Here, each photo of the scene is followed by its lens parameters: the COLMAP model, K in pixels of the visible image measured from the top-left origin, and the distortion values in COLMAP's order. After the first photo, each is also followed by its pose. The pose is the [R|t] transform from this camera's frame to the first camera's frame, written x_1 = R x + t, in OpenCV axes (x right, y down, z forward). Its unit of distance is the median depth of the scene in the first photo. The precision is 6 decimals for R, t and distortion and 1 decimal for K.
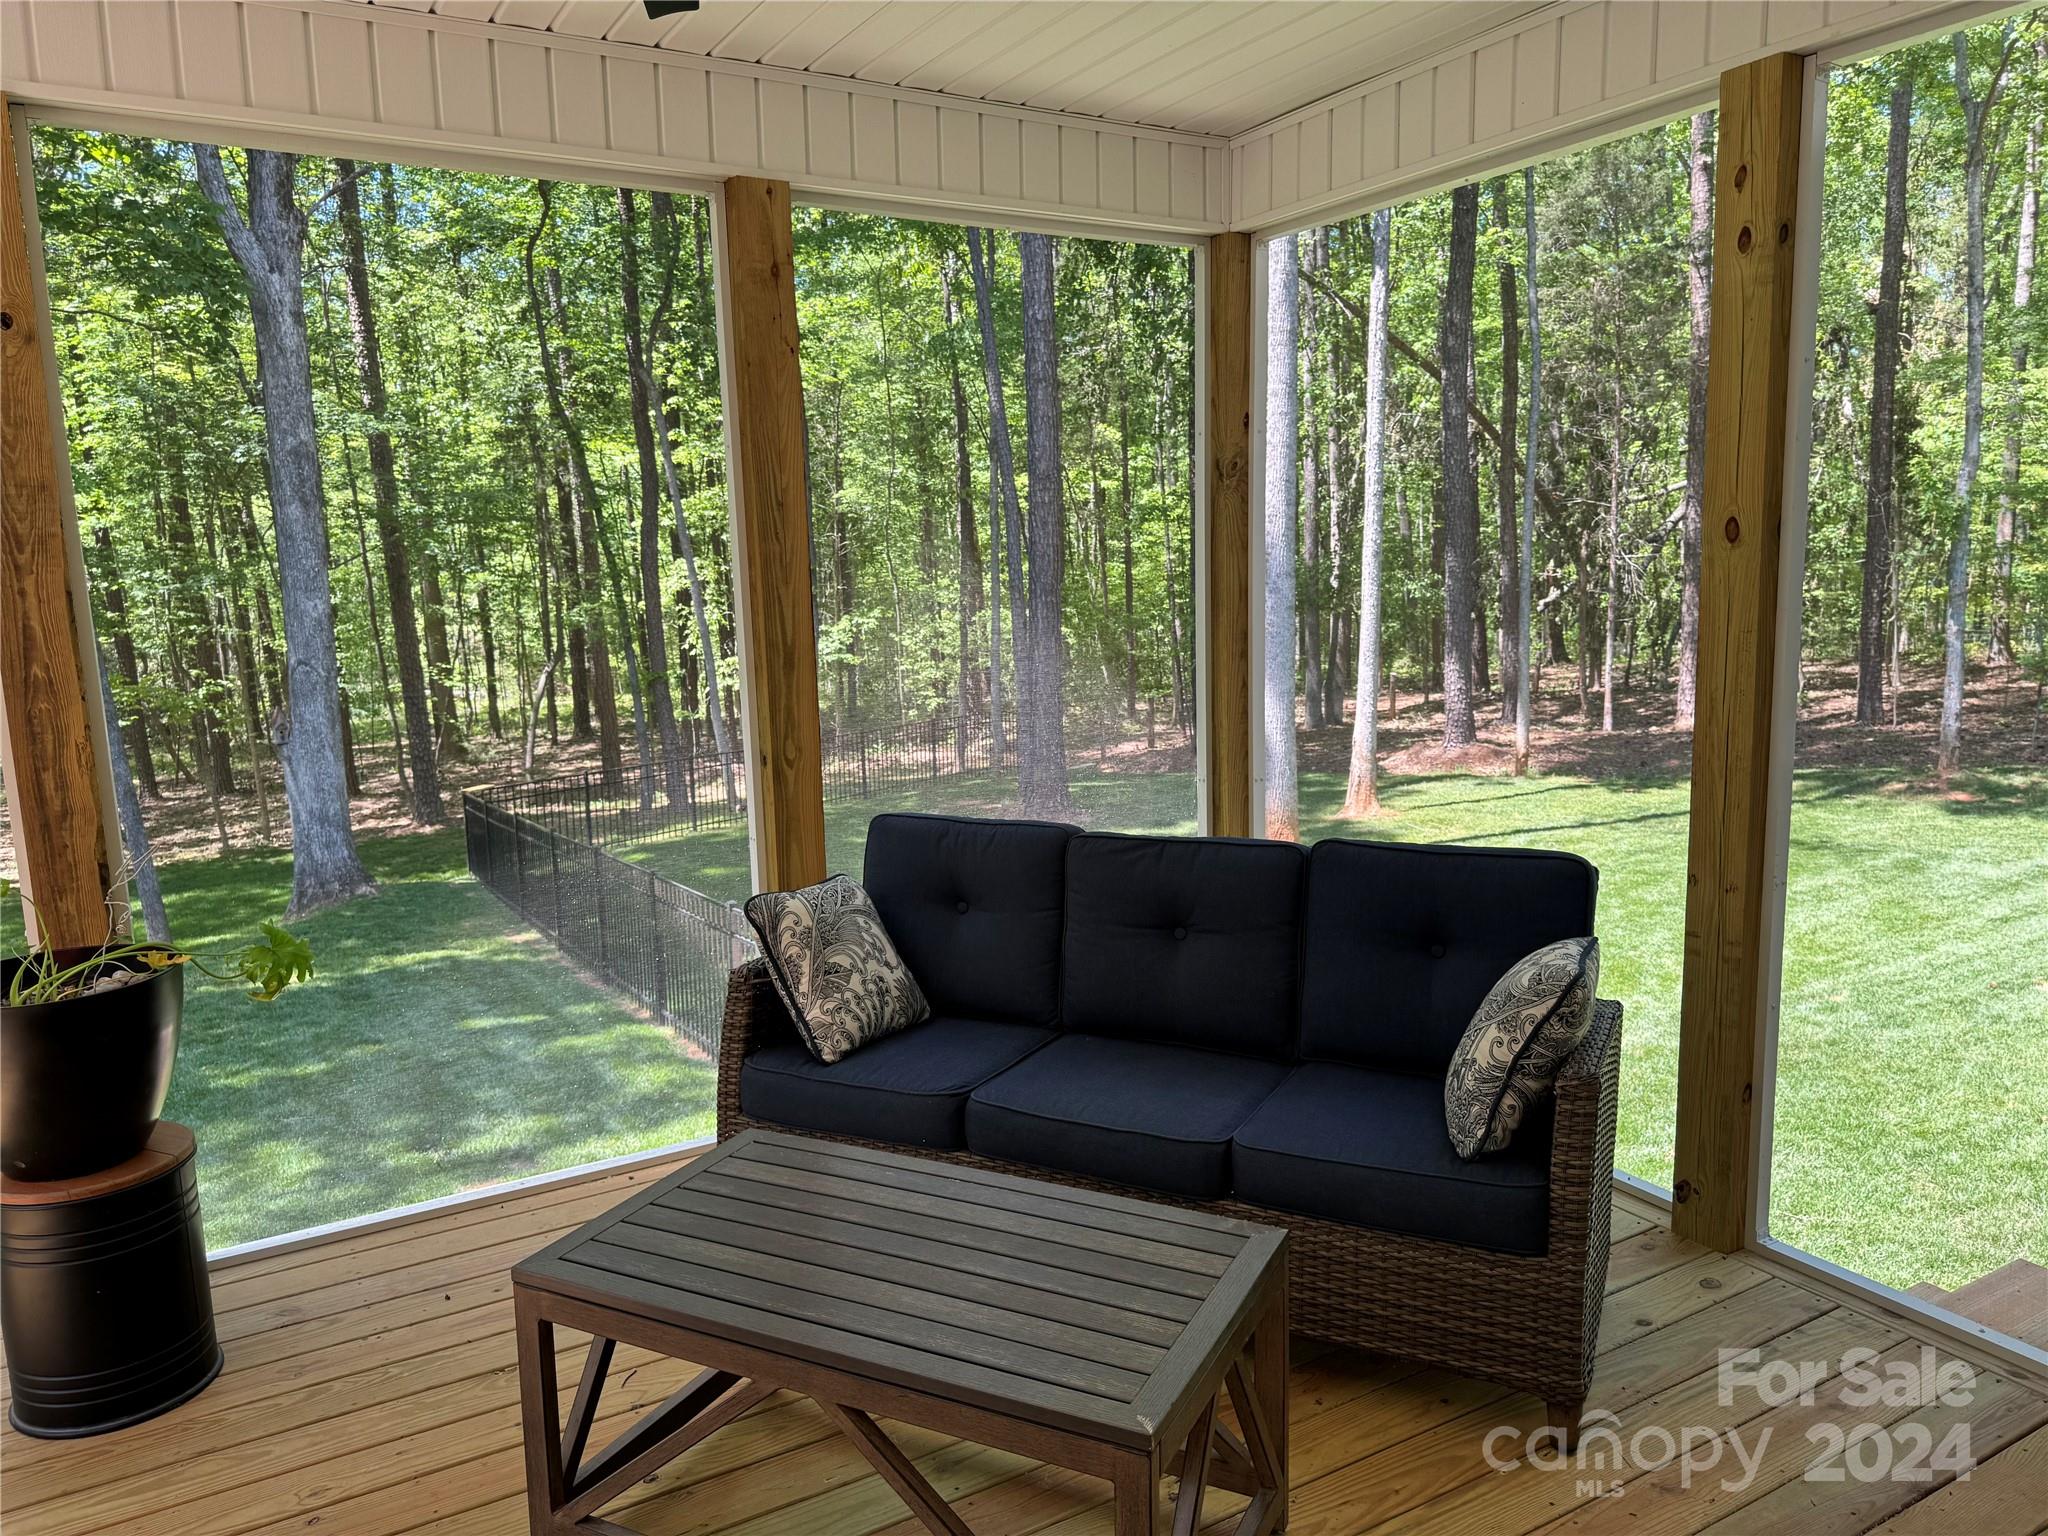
lens RADIAL K [[1438.4, 0, 1014.9], [0, 1438.4, 771.5], [0, 0, 1]] dist [0.057635, -0.072997]
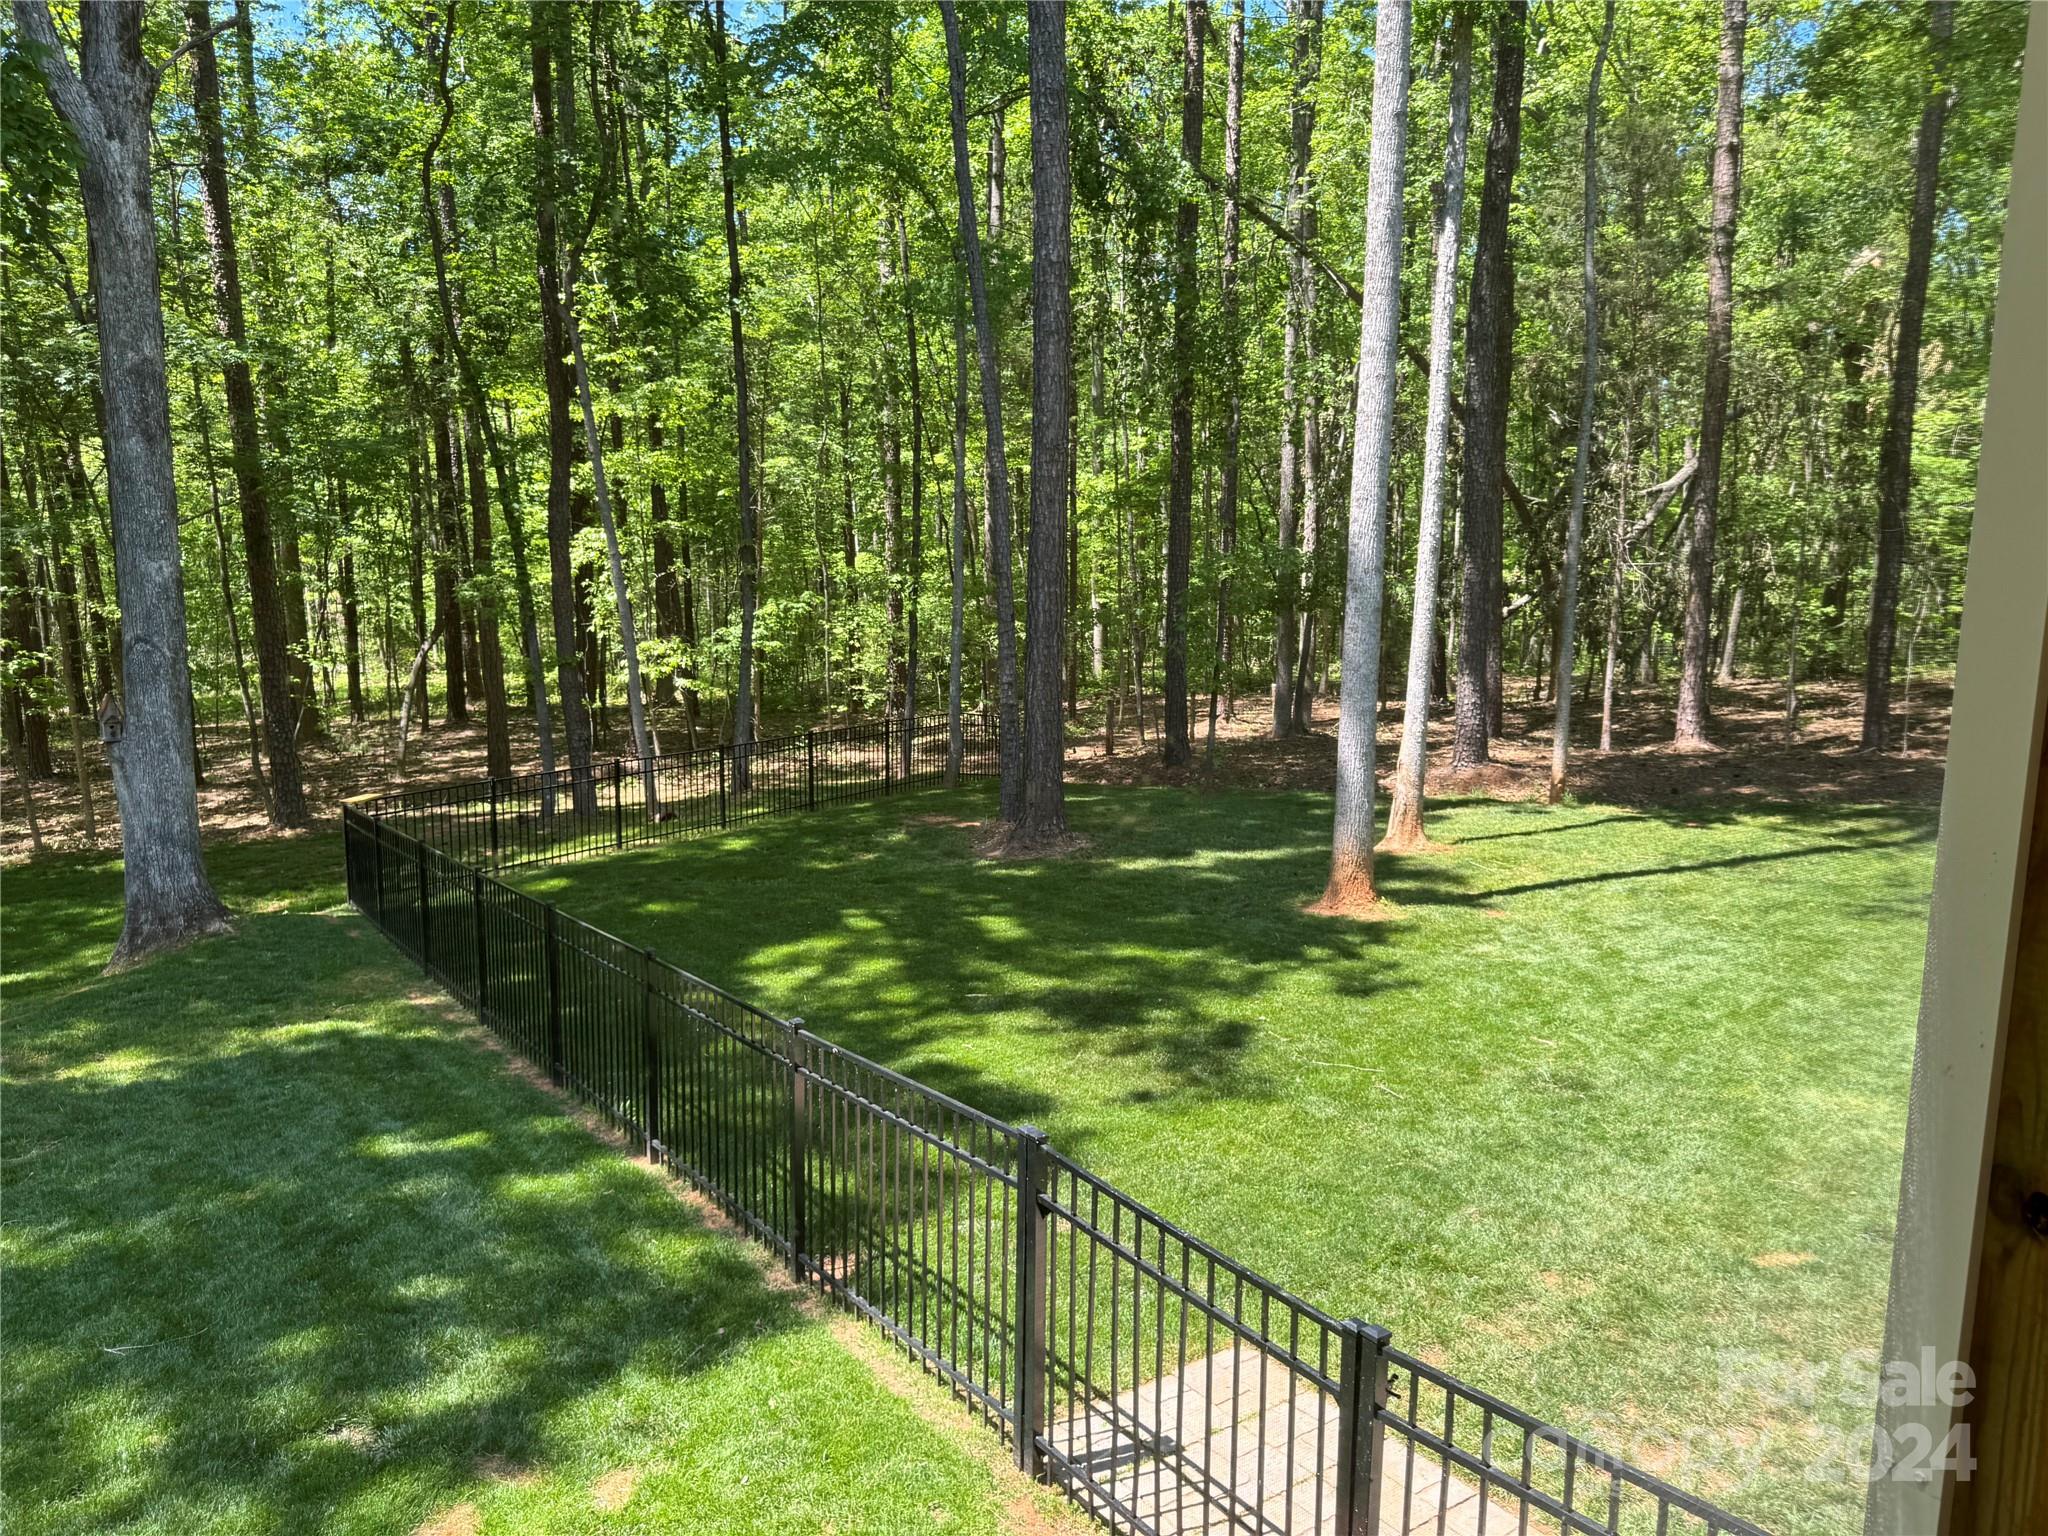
lens RADIAL K [[1438.4, 0, 1026.8], [0, 1438.4, 776.6], [0, 0, 1]] dist [0.057635, -0.072997]
pose [[0.995206, 0.021014, 0.095514, -0.053178], [-0.022115, 0.999701, 0.010478, -0.012574], [-0.095265, -0.012540, 0.995373, 0.103718]]
